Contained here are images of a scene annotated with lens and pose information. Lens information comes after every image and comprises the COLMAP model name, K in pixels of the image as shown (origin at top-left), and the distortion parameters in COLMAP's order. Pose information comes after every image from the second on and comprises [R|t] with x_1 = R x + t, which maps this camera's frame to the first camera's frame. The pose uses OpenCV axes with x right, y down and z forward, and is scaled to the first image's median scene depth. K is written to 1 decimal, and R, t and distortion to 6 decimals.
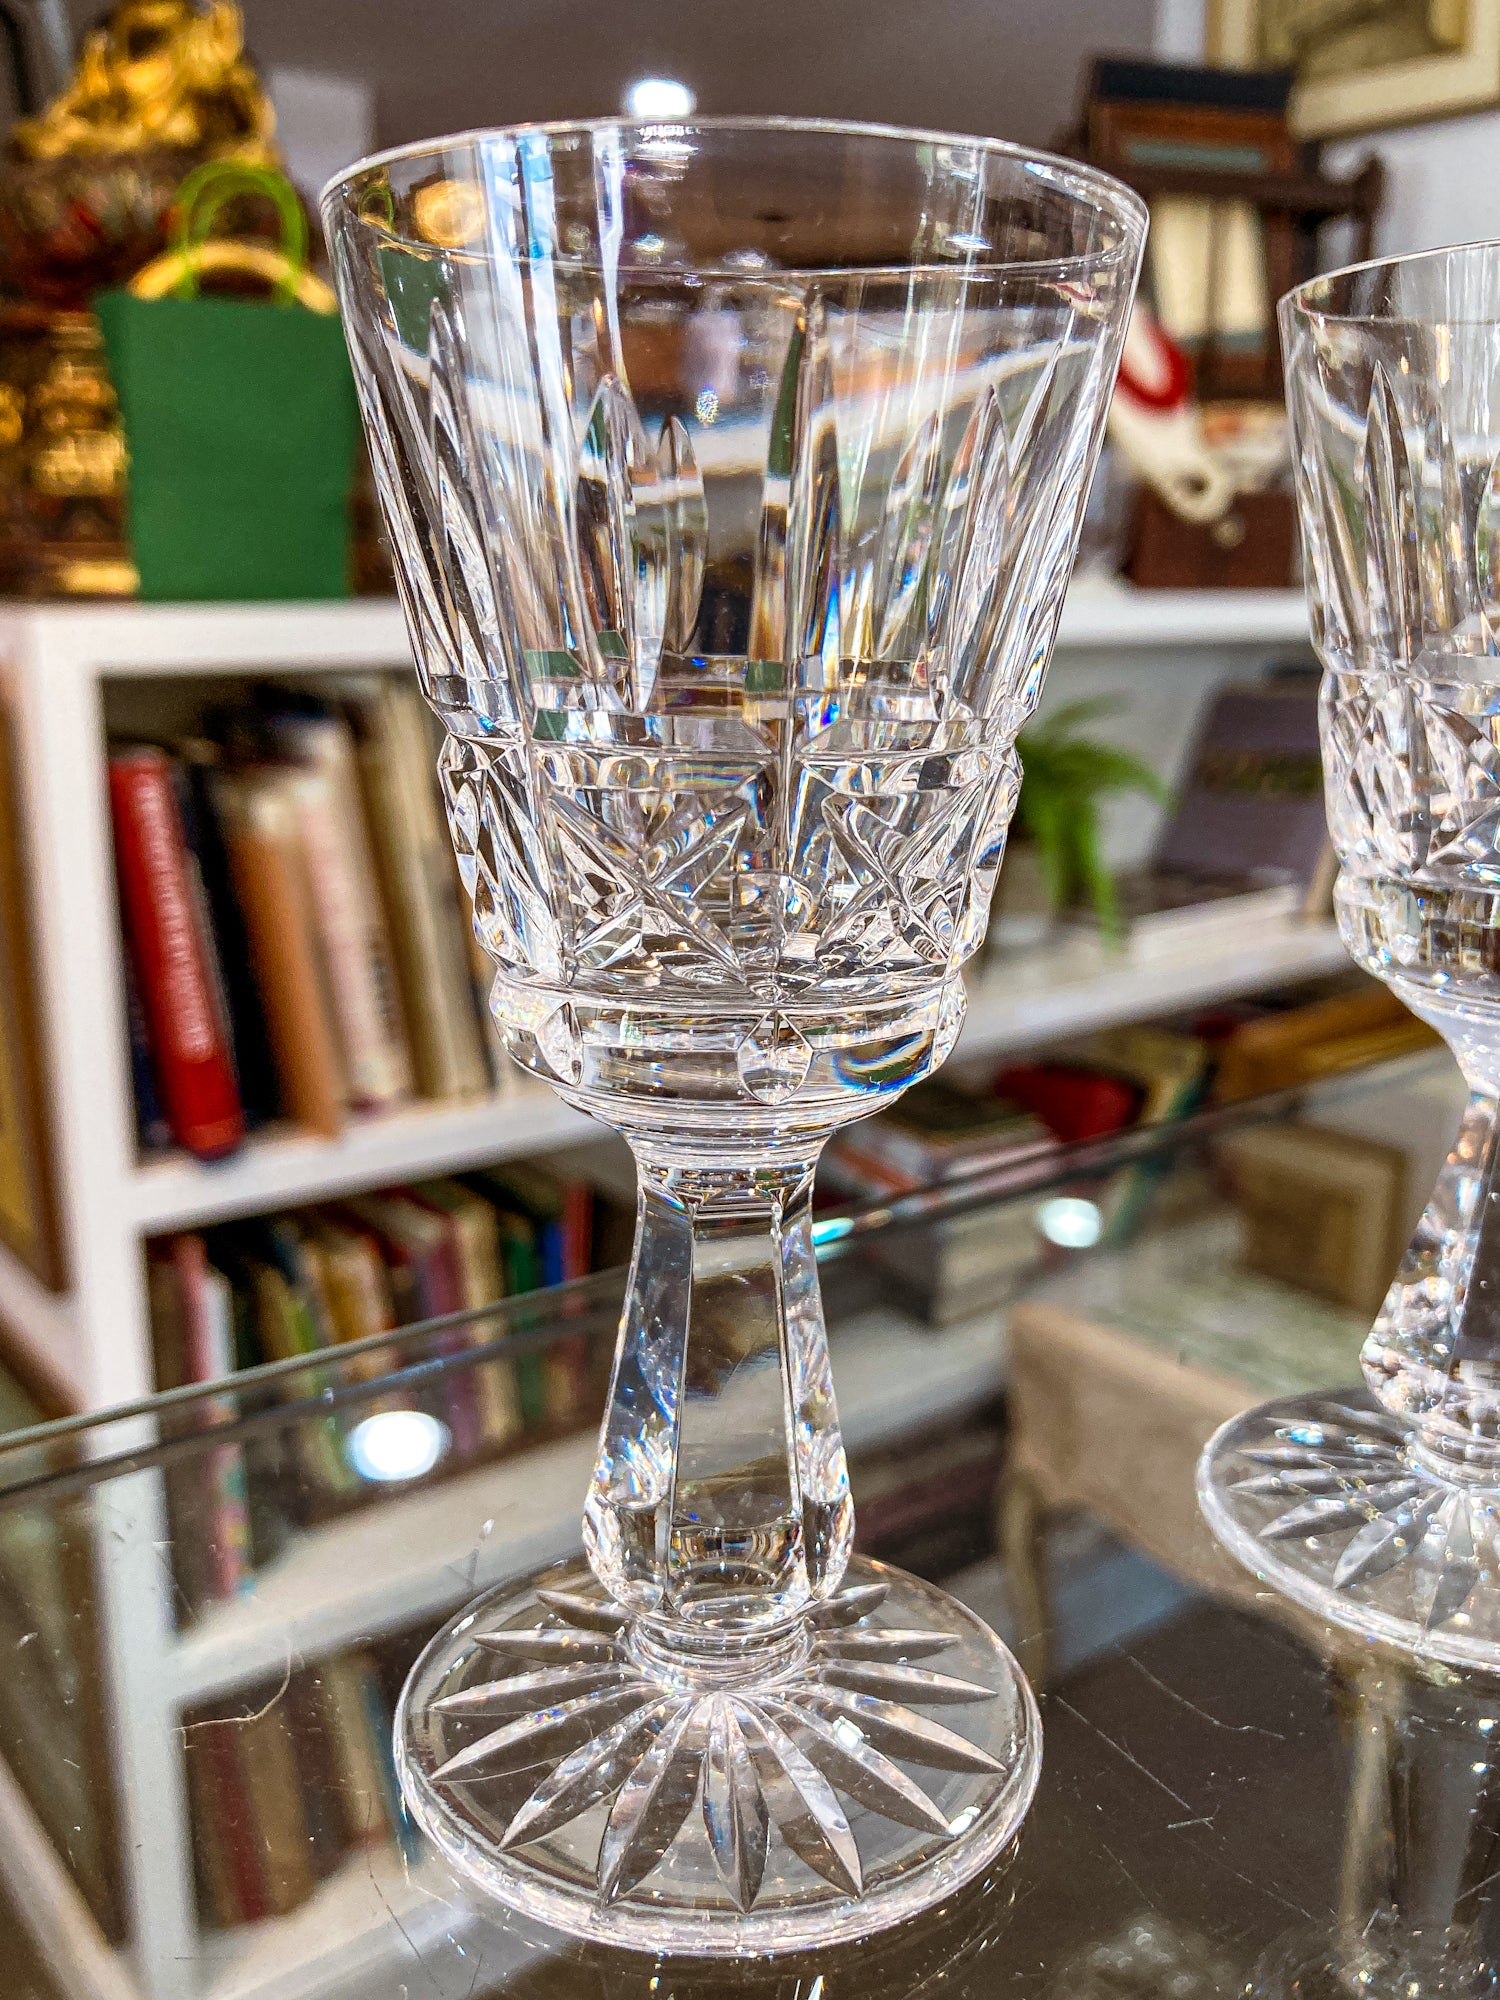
lens RADIAL K [[1740.1, 0, 750.0], [0, 1740.1, 1000.0], [0, 0, 1]] dist [0.066629, -0.260968]
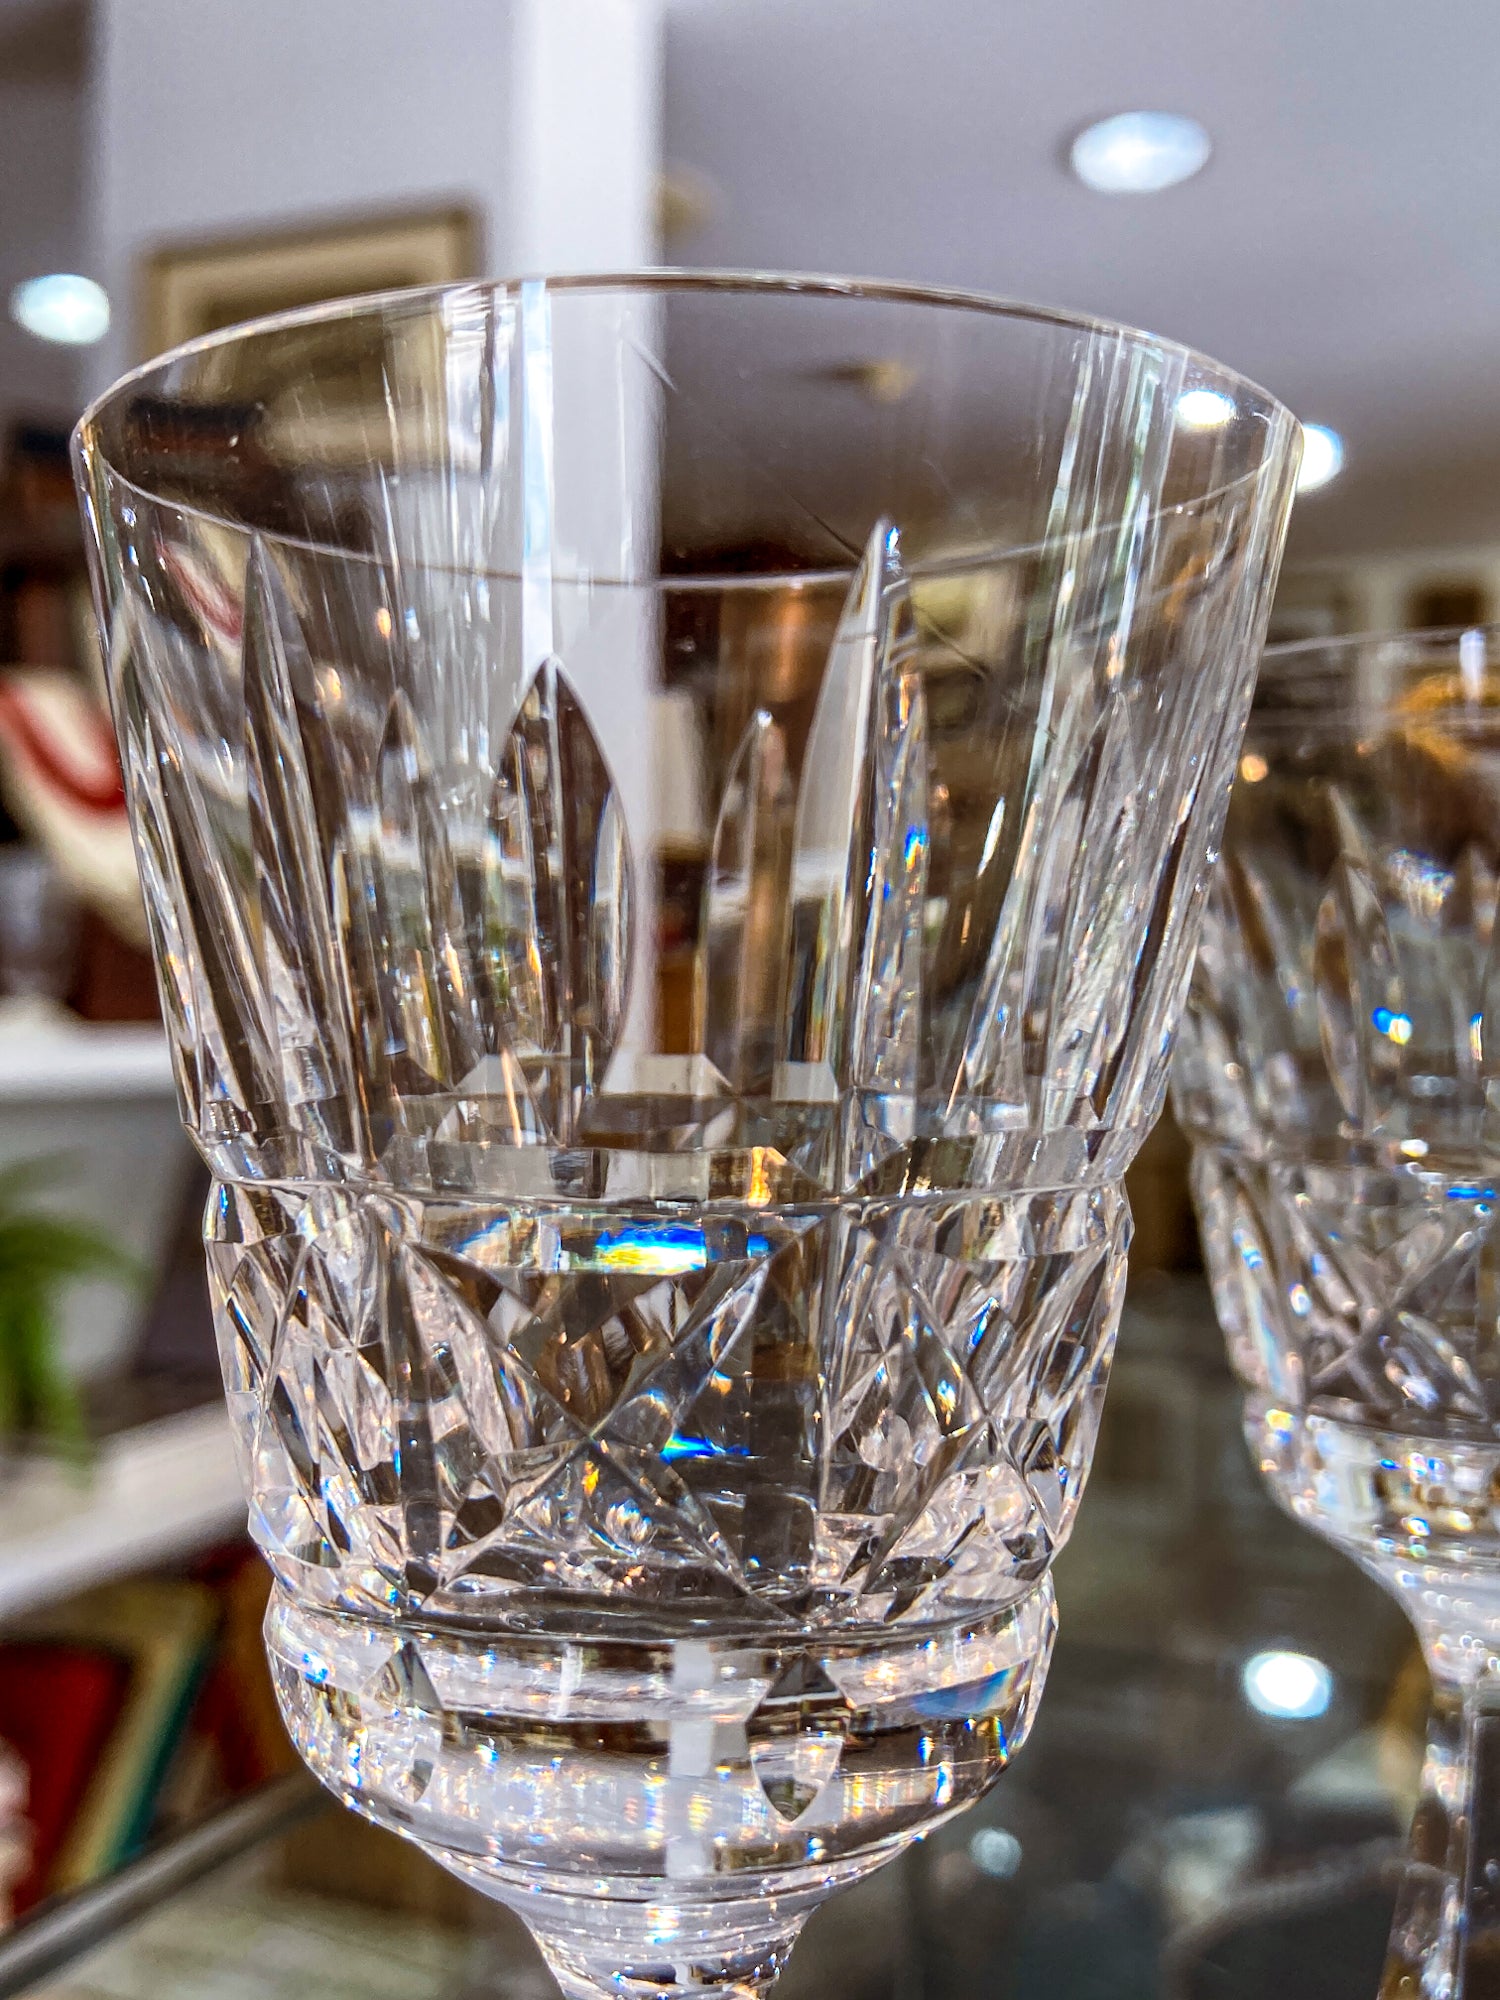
lens RADIAL K [[1740.1, 0, 750.0], [0, 1740.1, 1000.0], [0, 0, 1]] dist [0.066629, -0.260968]
pose [[0.859641, 0.014326, 0.510697, 0.206786], [0.111488, 0.970256, -0.214883, -0.112750], [-0.498586, 0.241659, 0.832474, 0.498282]]
